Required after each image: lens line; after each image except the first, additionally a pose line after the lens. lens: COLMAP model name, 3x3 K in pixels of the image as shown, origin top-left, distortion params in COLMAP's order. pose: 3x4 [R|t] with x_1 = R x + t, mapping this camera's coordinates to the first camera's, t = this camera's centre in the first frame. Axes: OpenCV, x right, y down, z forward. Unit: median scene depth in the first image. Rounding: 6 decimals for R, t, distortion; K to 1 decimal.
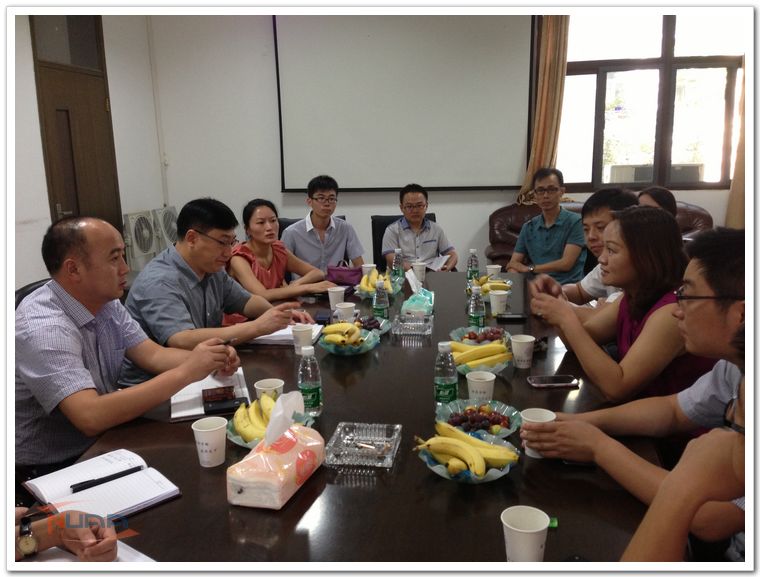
lens RADIAL K [[653.9, 0, 380.5], [0, 653.9, 288.2], [0, 0, 1]] dist [0.030729, -0.010858]
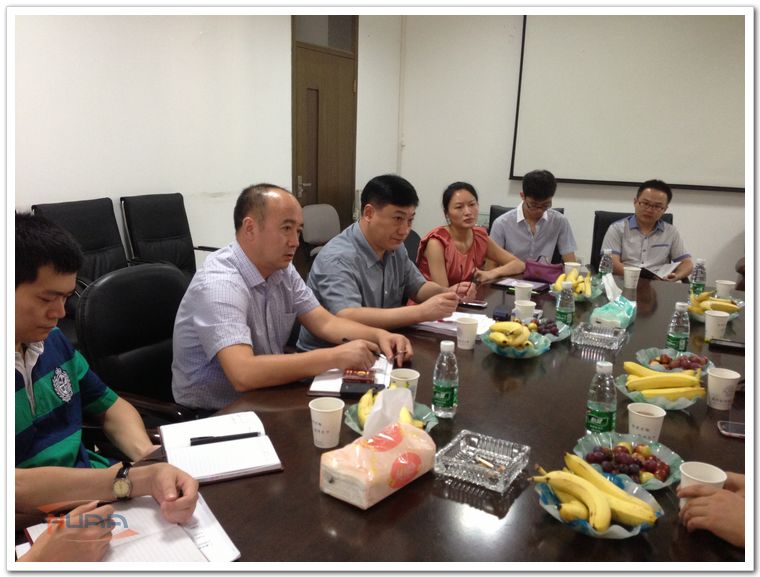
lens RADIAL K [[653.9, 0, 379.9], [0, 653.9, 288.6], [0, 0, 1]] dist [0.030729, -0.010858]
pose [[0.929117, 0.129254, -0.346461, 0.086454], [-0.122405, 0.991605, 0.041679, -0.009419], [0.348940, 0.003684, 0.937138, 0.077507]]
